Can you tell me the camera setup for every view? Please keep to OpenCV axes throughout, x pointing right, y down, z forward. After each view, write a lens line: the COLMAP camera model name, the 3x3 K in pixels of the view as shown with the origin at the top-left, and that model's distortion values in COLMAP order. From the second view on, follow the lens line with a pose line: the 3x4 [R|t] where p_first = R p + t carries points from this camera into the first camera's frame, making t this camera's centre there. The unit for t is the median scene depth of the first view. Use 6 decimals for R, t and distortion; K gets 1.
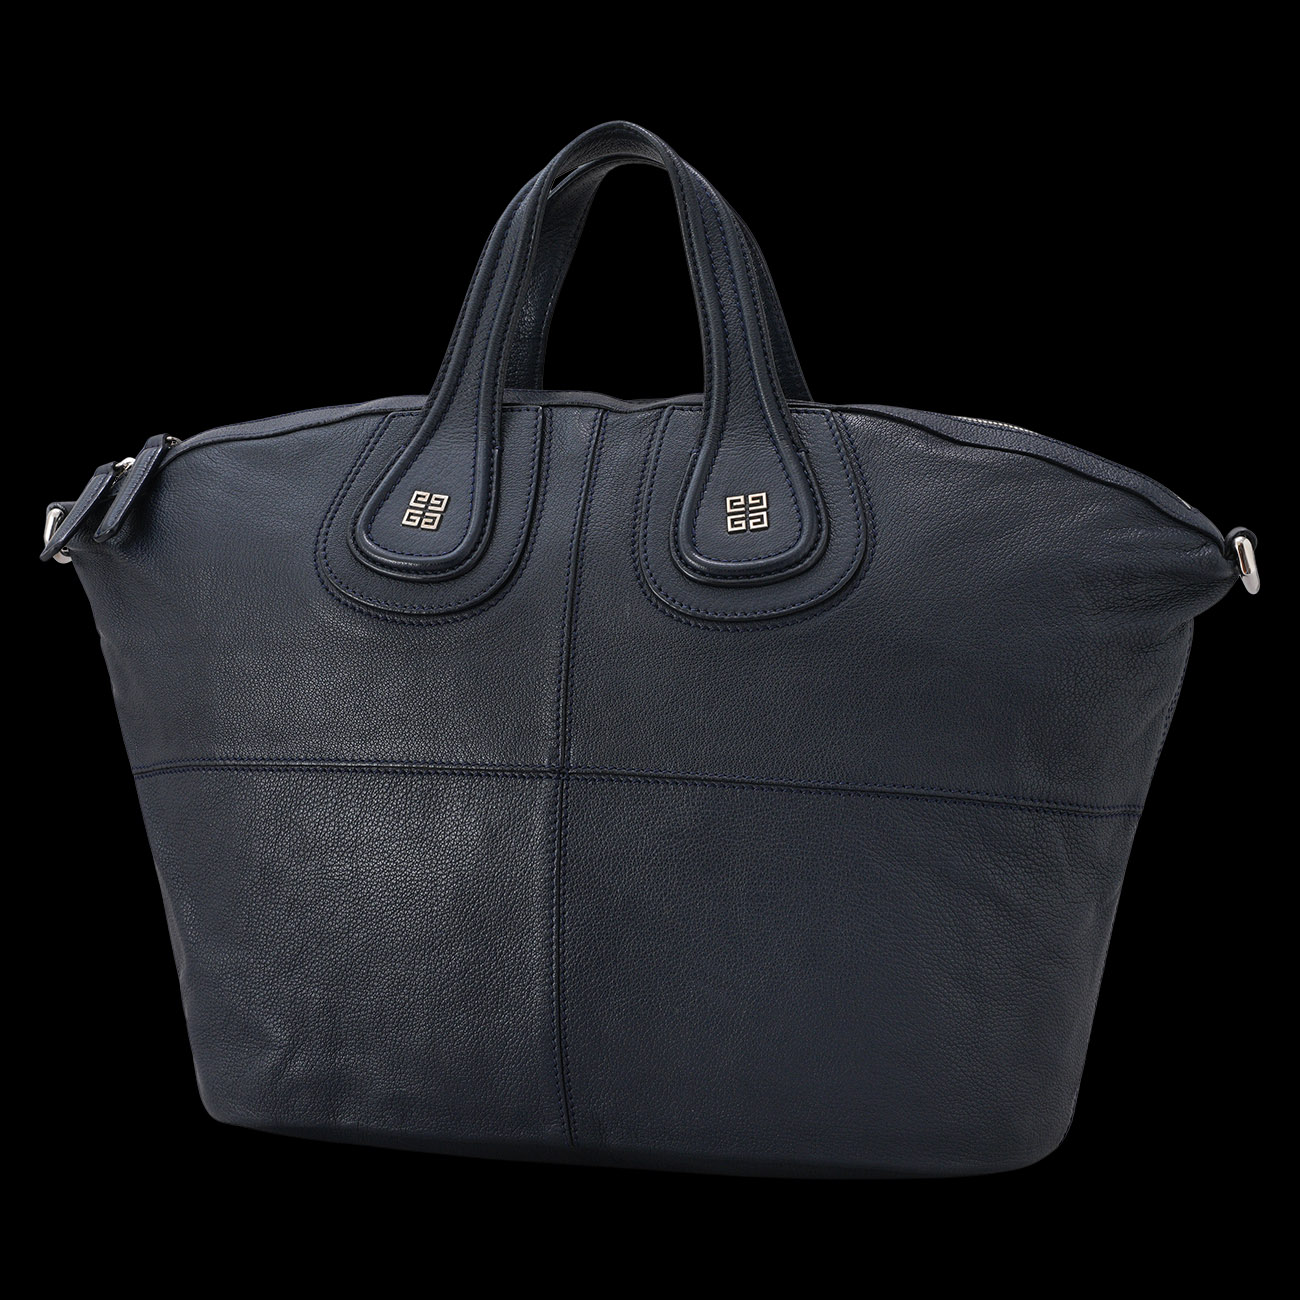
lens RADIAL K [[2619.2, 0, 632.6], [0, 2619.2, 324.7], [0, 0, 1]] dist [0.213407, -0.195533]
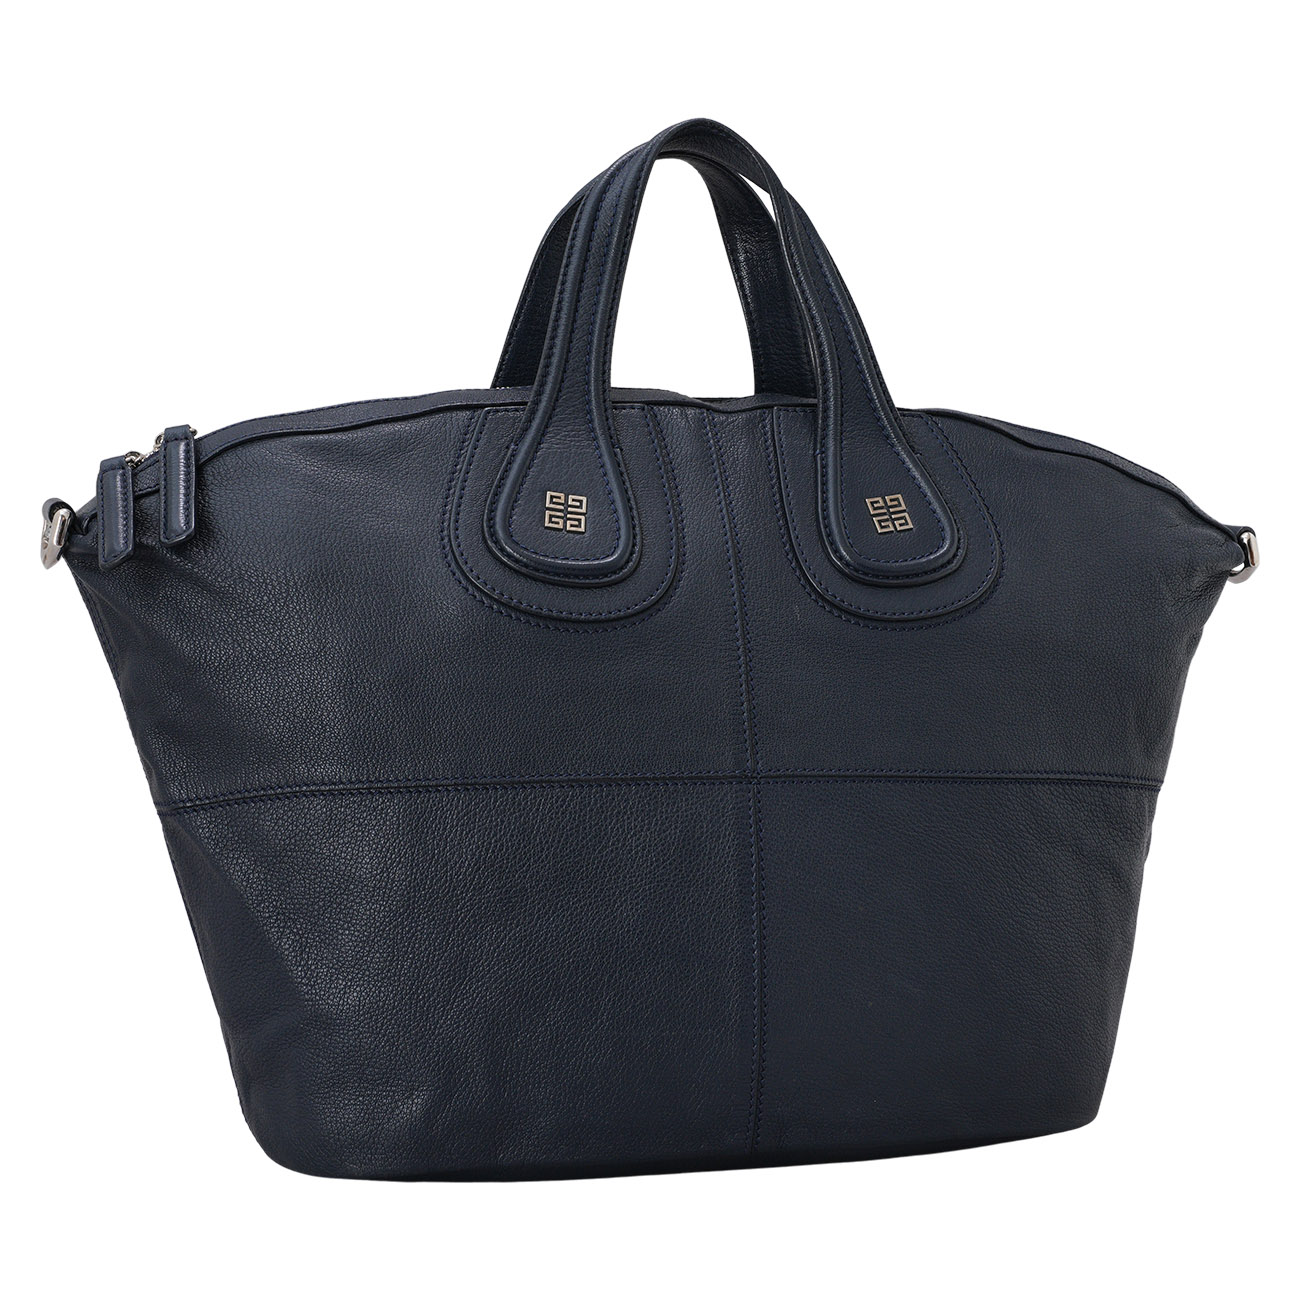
lens RADIAL K [[2619.2, 0, 632.6], [0, 2619.2, 324.7], [0, 0, 1]] dist [0.213407, -0.195533]
pose [[0.861882, 0.029851, 0.506230, -0.551640], [-0.036971, 0.999308, 0.004018, -0.002507], [-0.505760, -0.022178, 0.862389, 0.164031]]
